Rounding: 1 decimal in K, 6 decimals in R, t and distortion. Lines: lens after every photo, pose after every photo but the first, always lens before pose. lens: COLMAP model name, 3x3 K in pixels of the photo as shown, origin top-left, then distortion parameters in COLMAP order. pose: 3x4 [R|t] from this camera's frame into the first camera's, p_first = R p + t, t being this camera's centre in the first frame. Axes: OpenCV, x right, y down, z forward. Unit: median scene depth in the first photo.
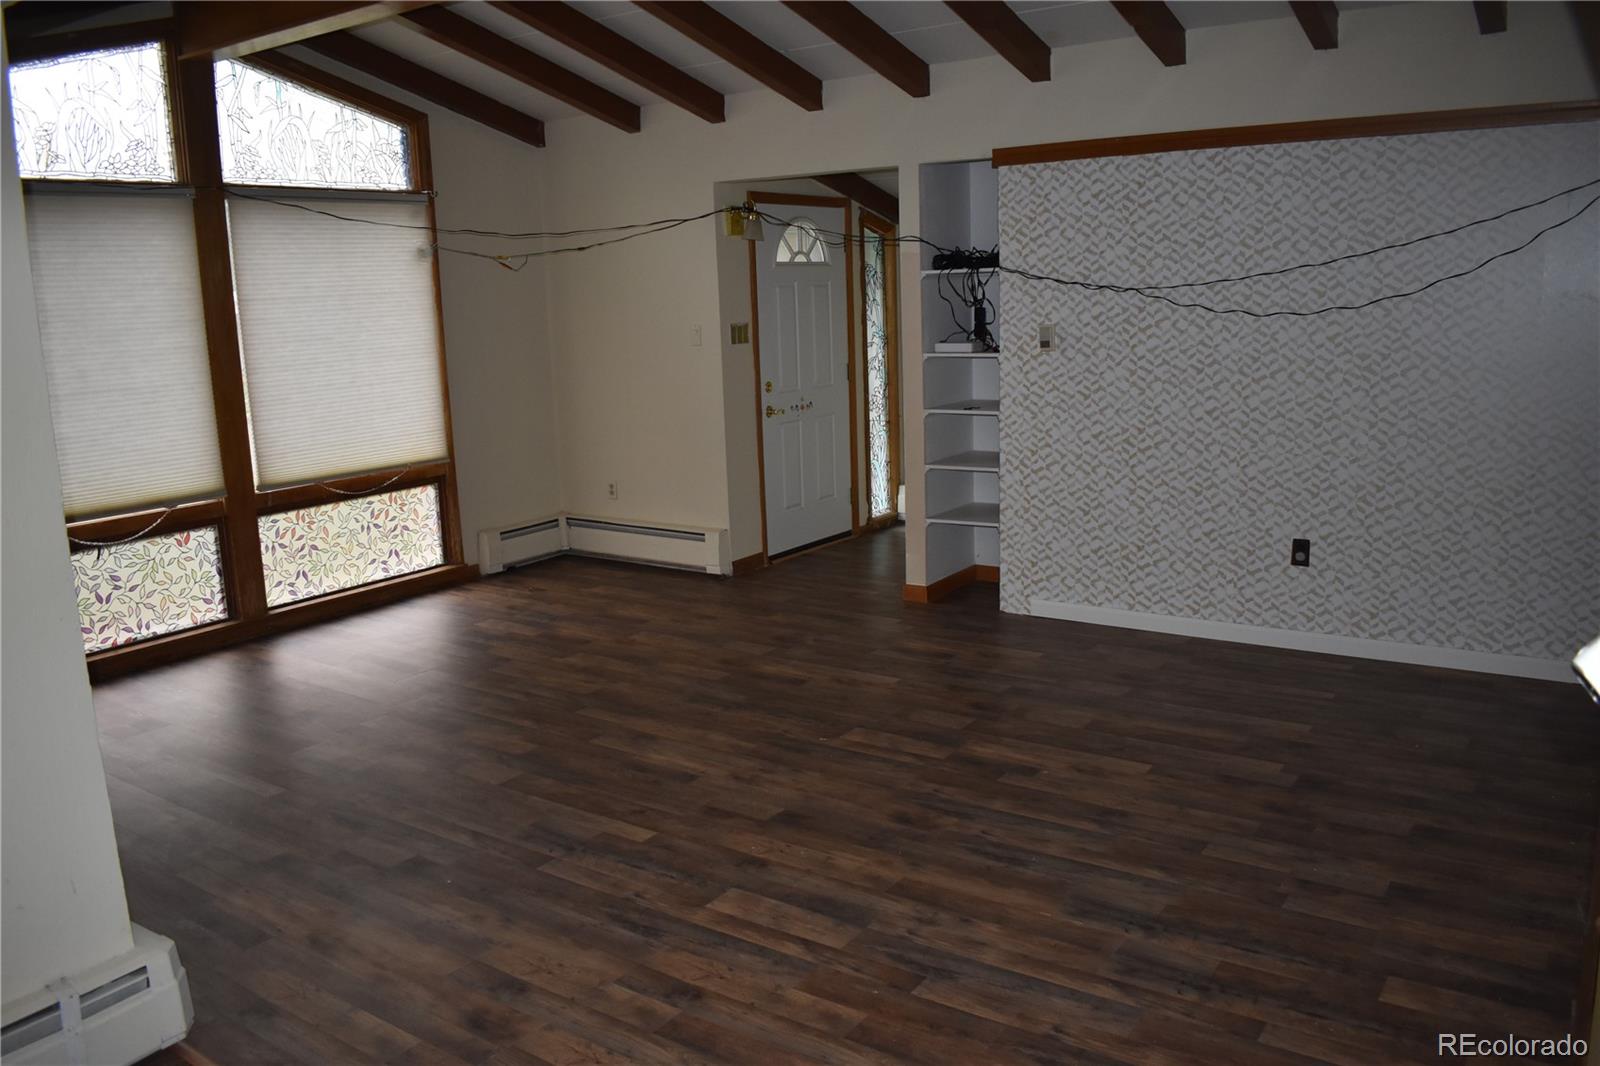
lens RADIAL K [[1248.3, 0, 798.6], [0, 1248.3, 536.1], [0, 0, 1]] dist [-0.099964, 0.020859]
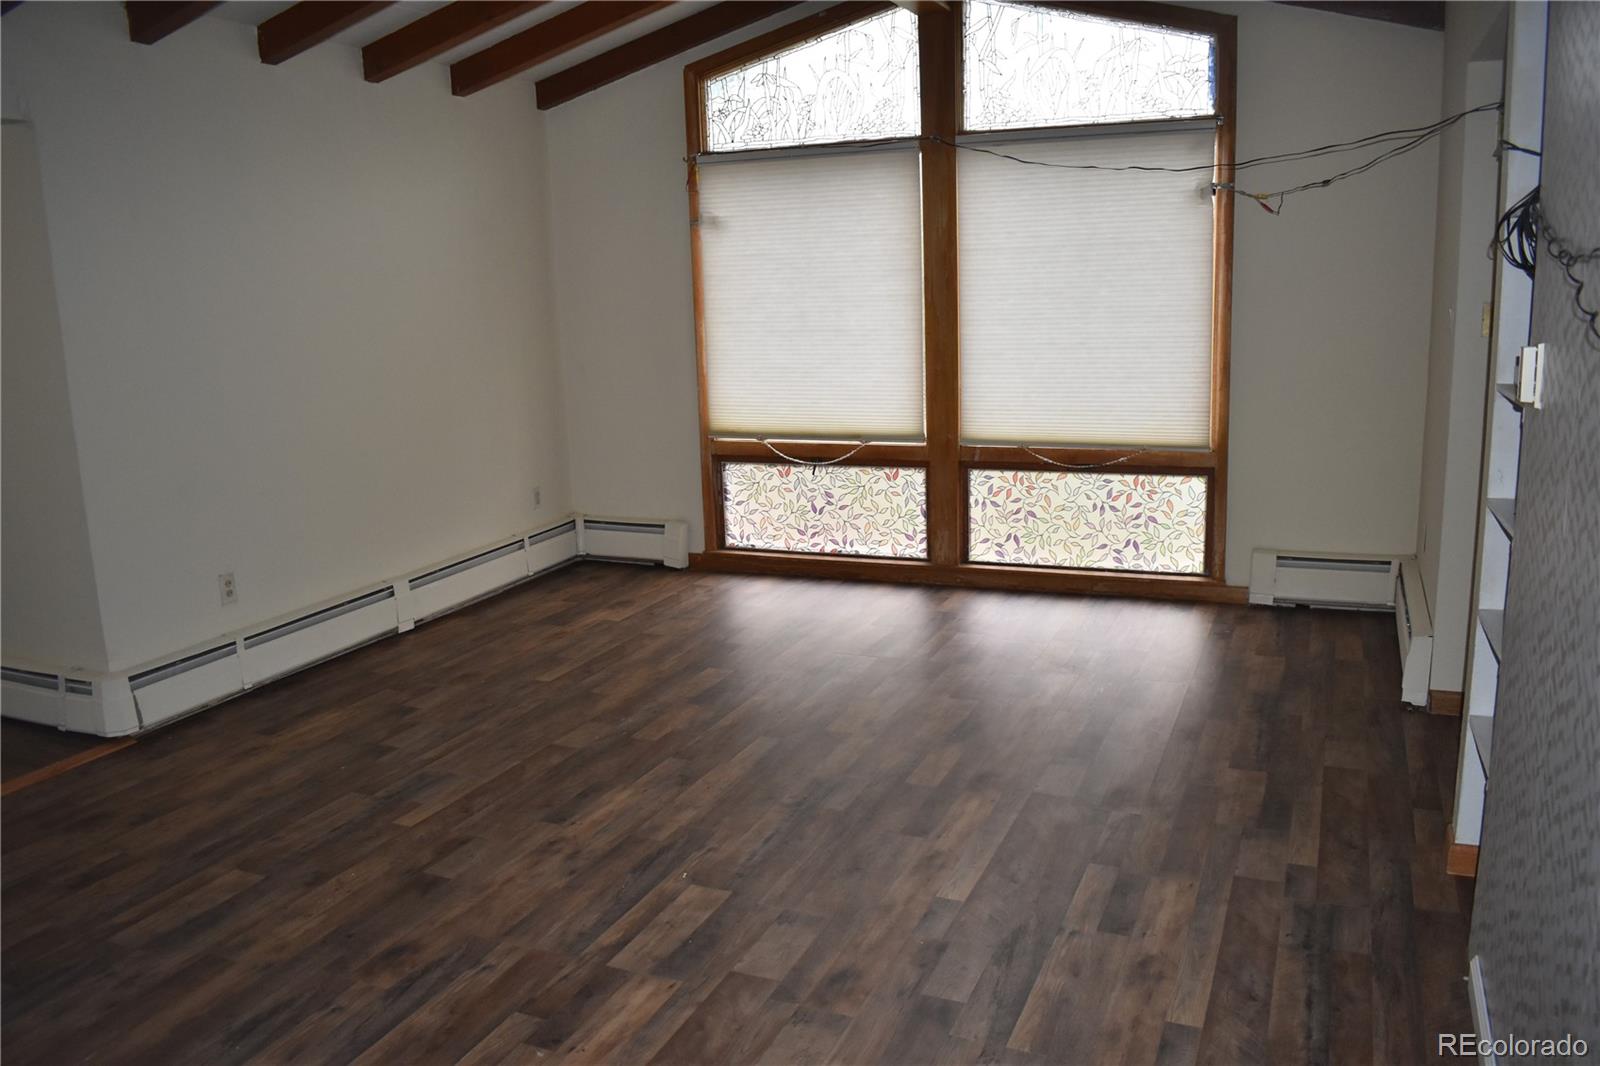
lens RADIAL K [[1248.3, 0, 797.9], [0, 1248.3, 534.6], [0, 0, 1]] dist [-0.099964, 0.020859]
pose [[0.200150, 0.224227, -0.953762, 0.550786], [-0.162517, 0.967573, 0.193369, -0.149054], [0.966193, 0.116299, 0.230100, 0.694144]]
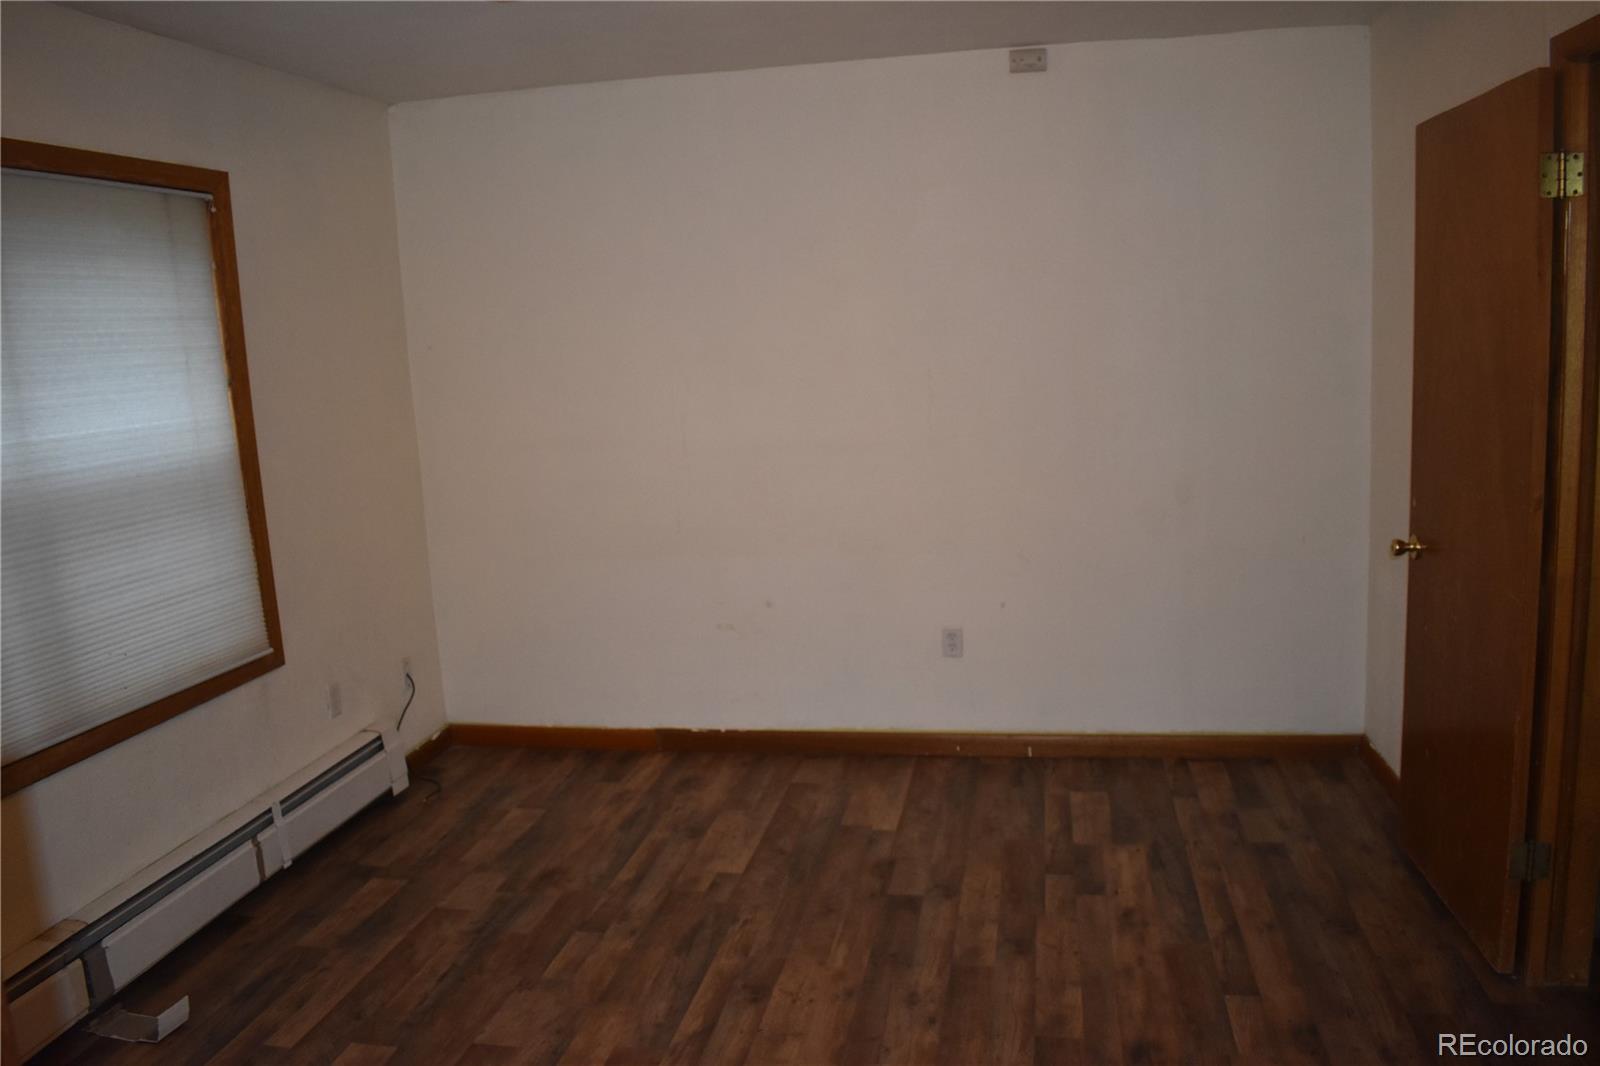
lens RADIAL K [[1248.3, 0, 799.9], [0, 1248.3, 534.6], [0, 0, 1]] dist [-0.099964, 0.020859]
pose [[0.405886, 0.188789, -0.894212, 0.580357], [-0.185453, 0.975089, 0.121686, -0.075263], [0.894910, 0.116444, 0.430786, 0.328010]]
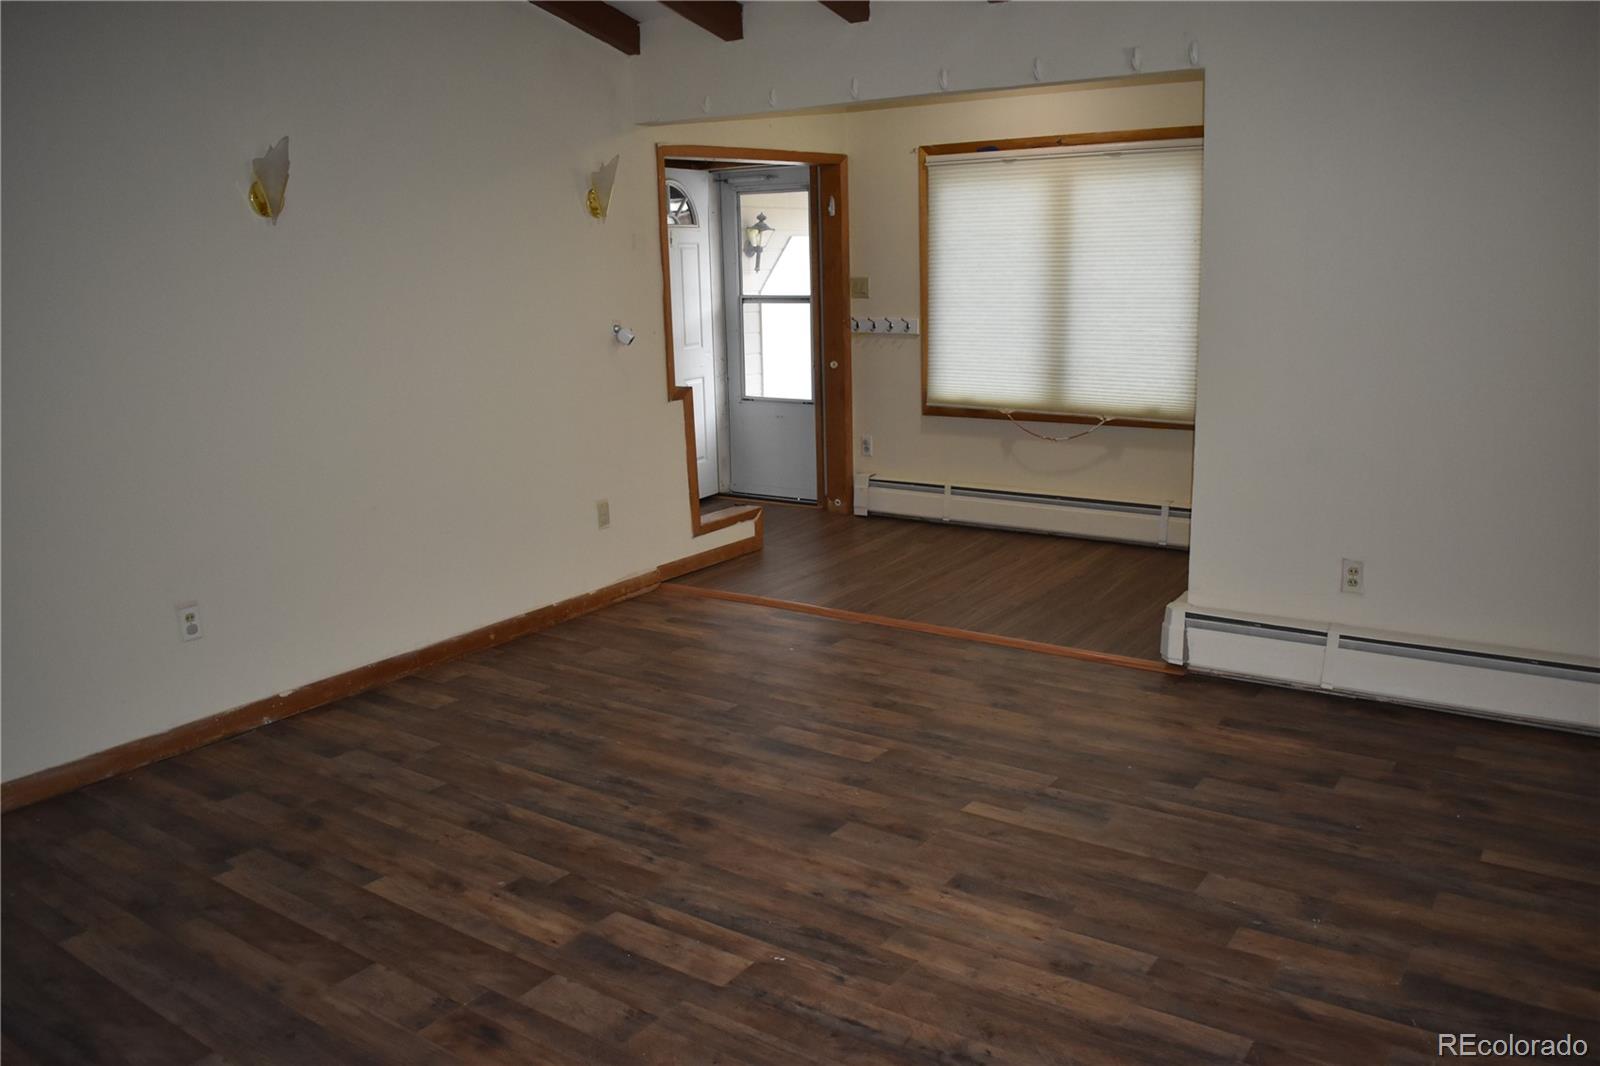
lens RADIAL K [[1248.3, 0, 796.4], [0, 1248.3, 531.3], [0, 0, 1]] dist [-0.099964, 0.020859]
pose [[-0.998168, 0.059346, 0.011760, -0.007235], [0.059103, 0.914980, 0.399147, -0.229098], [0.012928, 0.399111, -0.916812, 1.186924]]
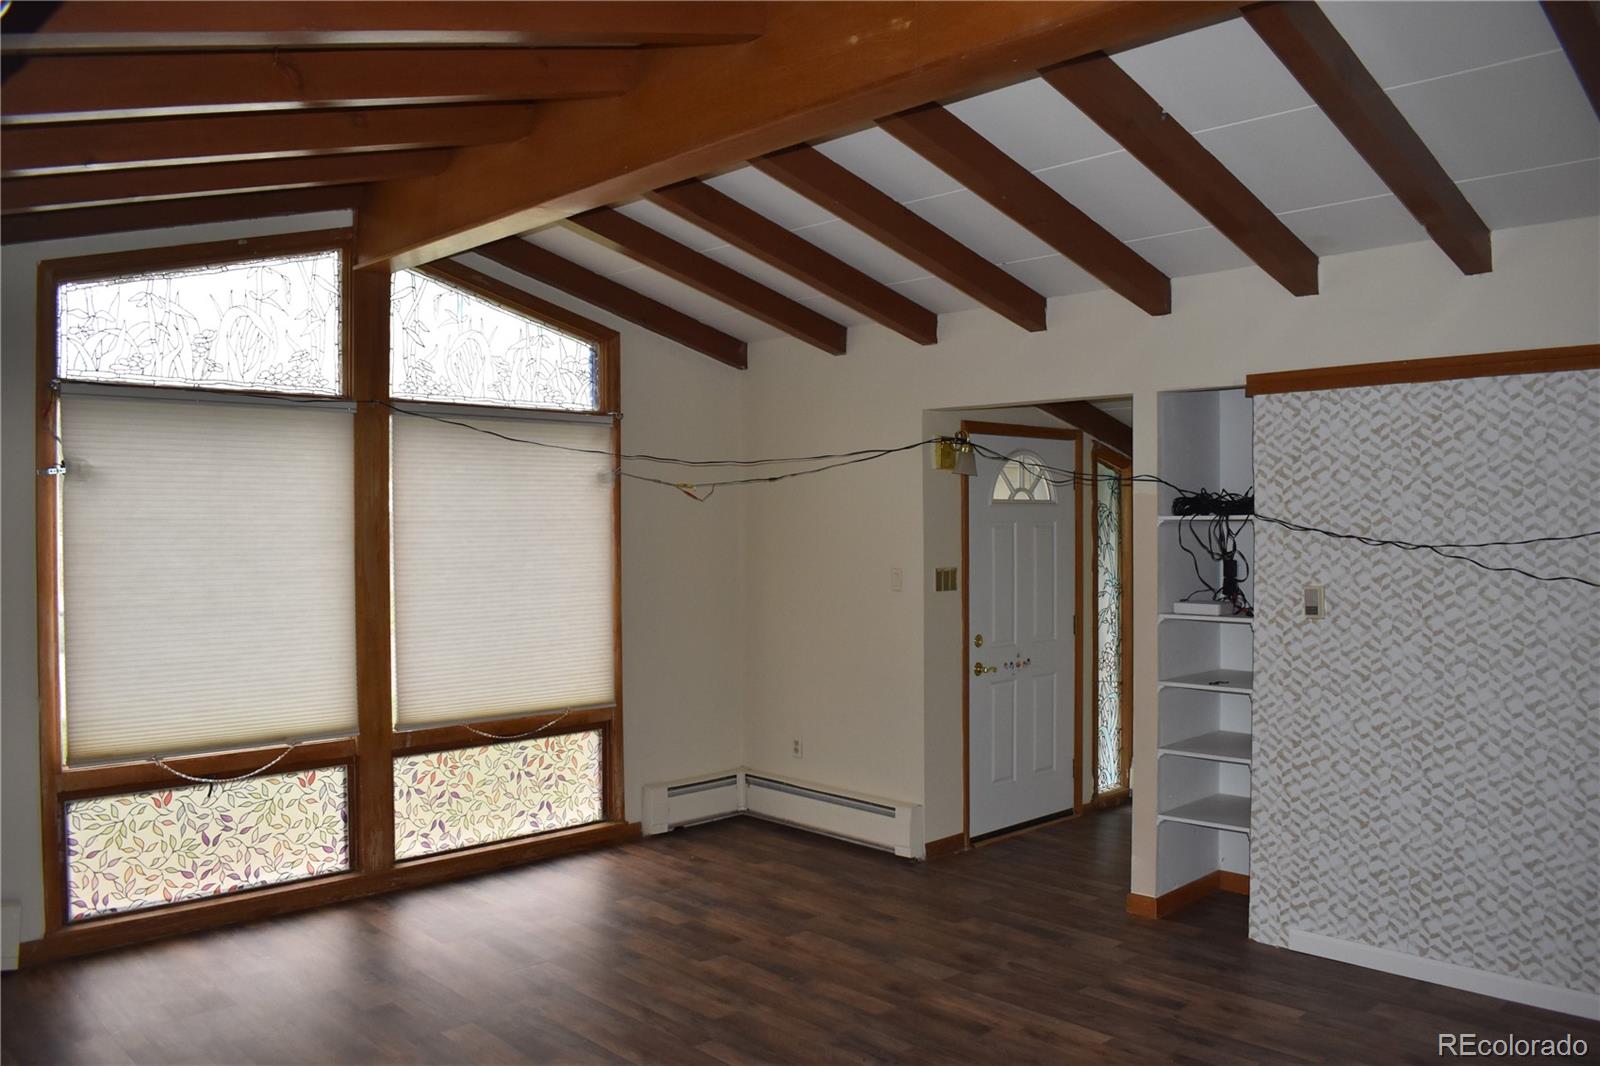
lens RADIAL K [[1248.3, 0, 799.4], [0, 1248.3, 533.8], [0, 0, 1]] dist [-0.099964, 0.020859]
pose [[0.980109, 0.031064, -0.196013, 0.027278], [-0.065848, 0.982624, -0.173531, -0.043930], [0.187217, 0.182987, 0.965125, 0.160626]]
